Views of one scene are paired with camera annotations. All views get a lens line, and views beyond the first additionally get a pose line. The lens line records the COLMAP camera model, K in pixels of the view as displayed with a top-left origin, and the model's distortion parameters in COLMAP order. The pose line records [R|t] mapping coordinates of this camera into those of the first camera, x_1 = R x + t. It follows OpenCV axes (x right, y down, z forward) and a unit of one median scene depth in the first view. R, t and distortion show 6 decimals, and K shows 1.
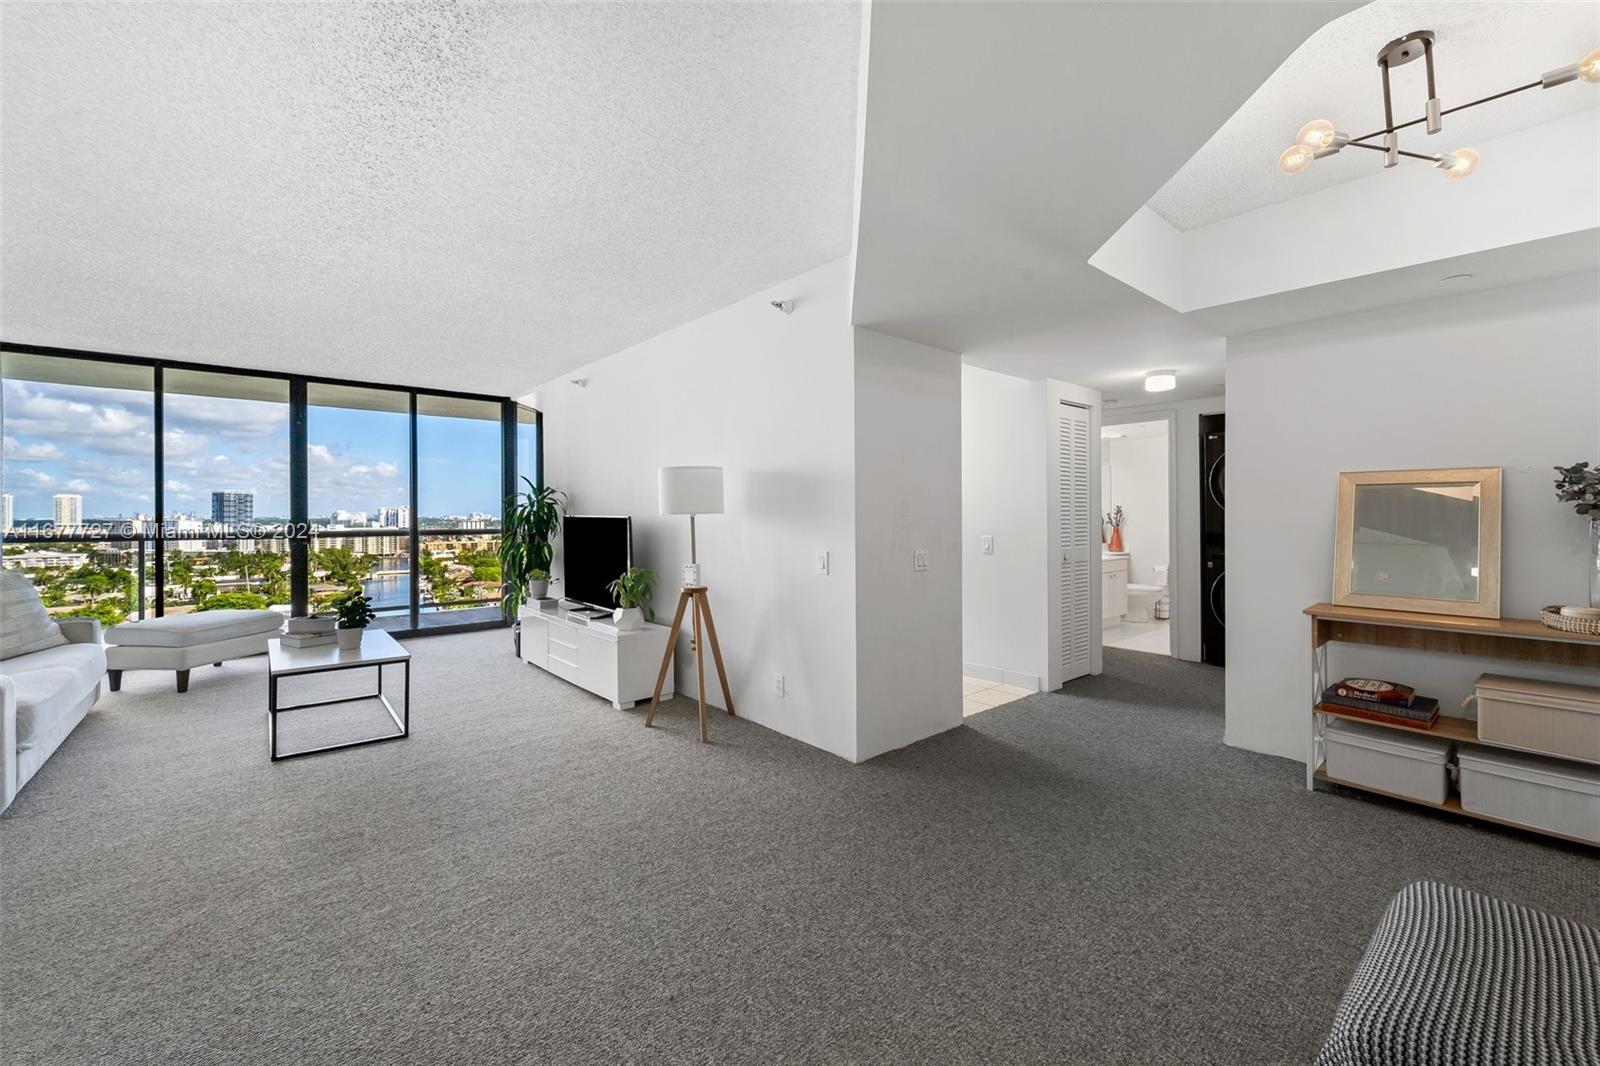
lens RADIAL K [[667.6, 0, 823.7], [0, 667.6, 510.1], [0, 0, 1]] dist [0.009239, -0.004334]
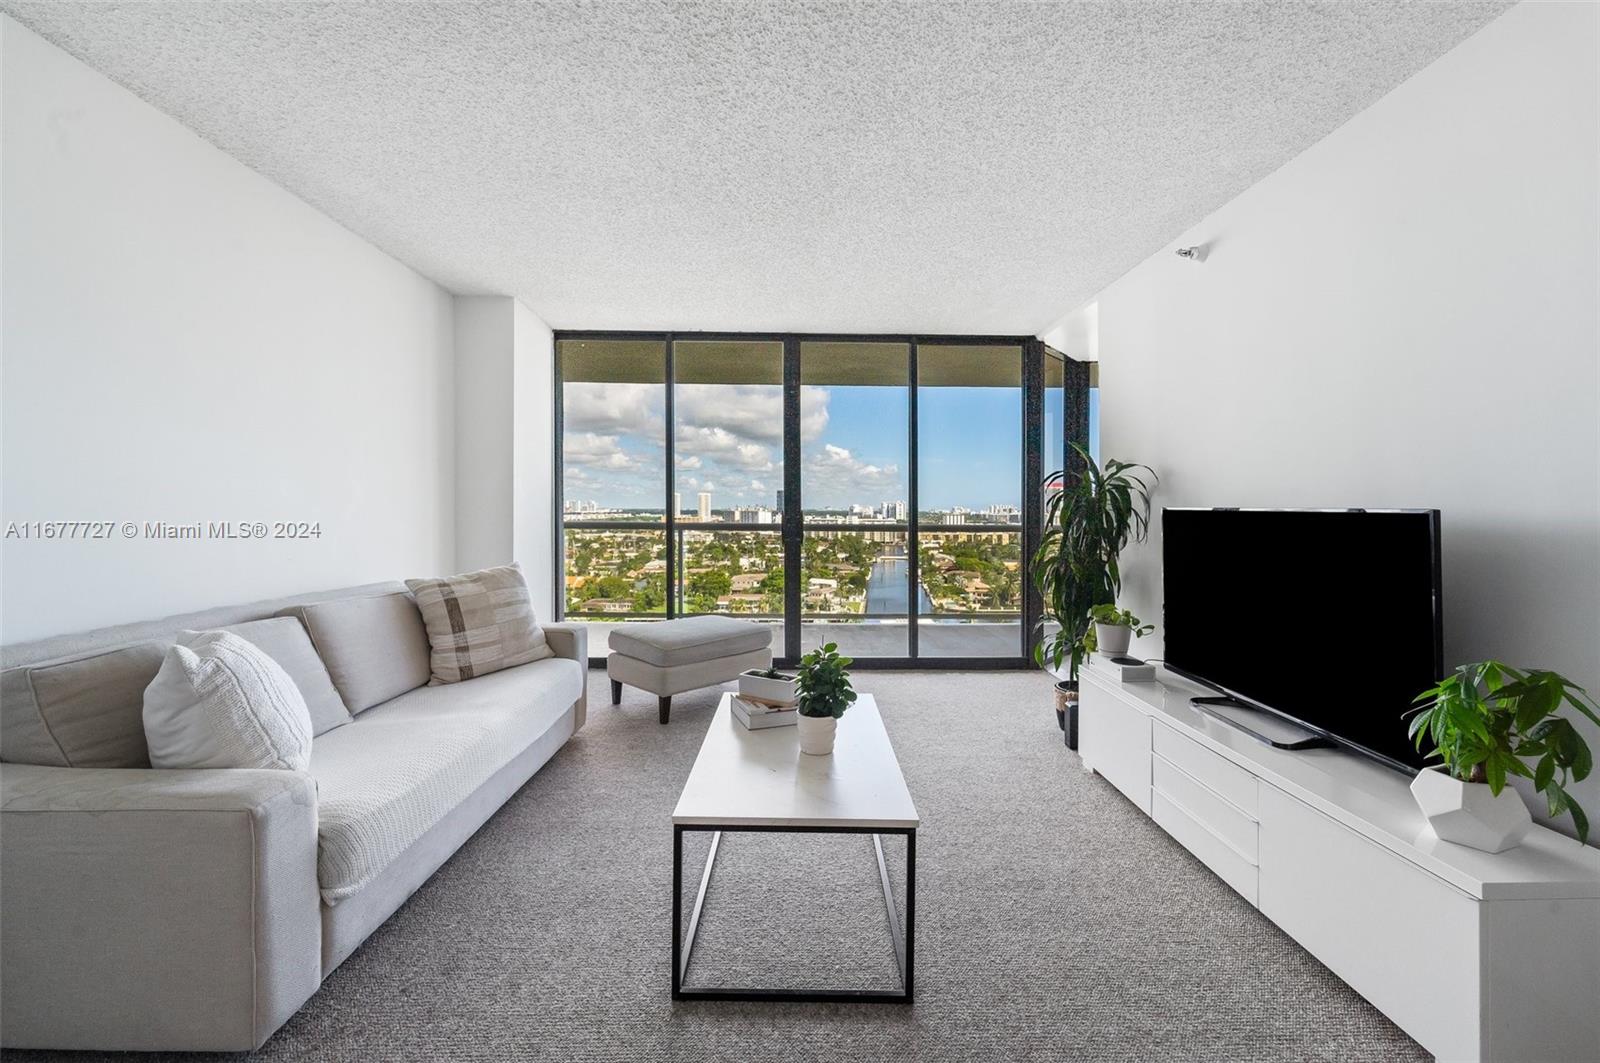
lens RADIAL K [[672.9, 0, 802.0], [0, 672.9, 505.4], [0, 0, 1]] dist [0.003997, -0.002275]
pose [[0.761463, 0.006264, -0.648179, -0.013545], [-0.005943, 0.999979, 0.002682, 0.000373], [0.648182, 0.001809, 0.761484, 0.021346]]
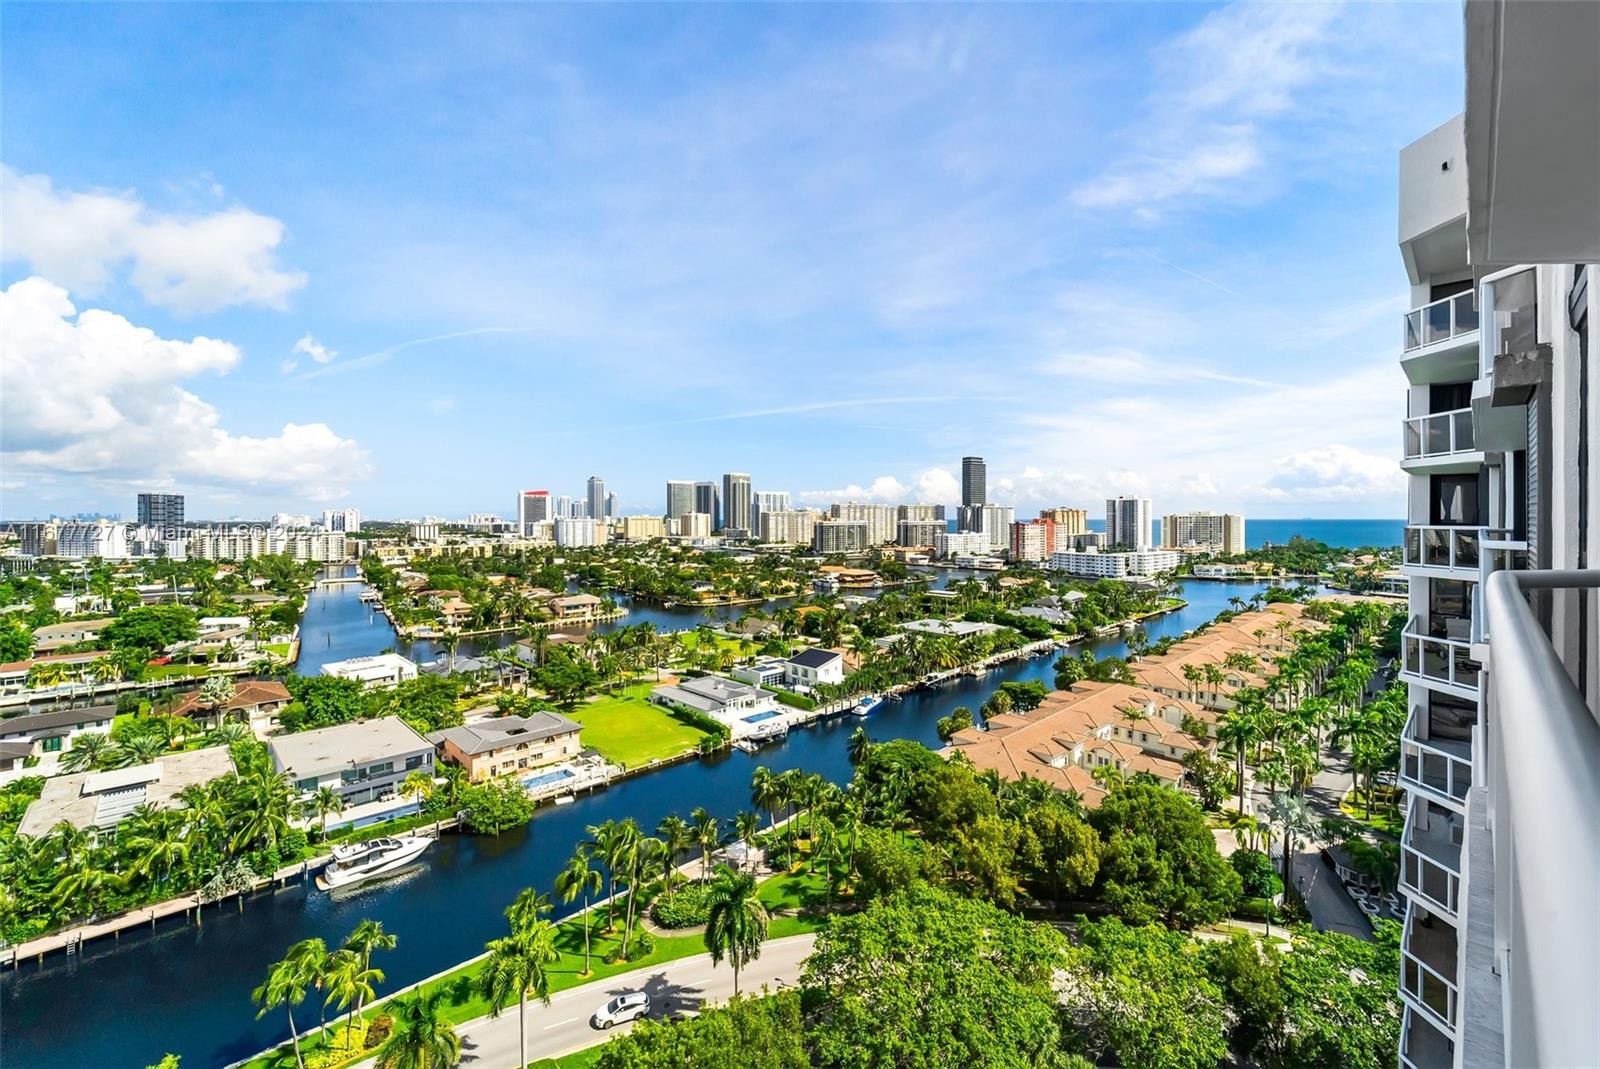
lens RADIAL K [[667.6, 0, 784.9], [0, 667.6, 519.7], [0, 0, 1]] dist [0.009239, -0.004334]
pose [[0.999858, 0.002917, 0.016579, -0.066524], [-0.003036, 0.999970, 0.007151, 0.001672], [-0.016558, -0.007200, 0.999837, 0.099876]]
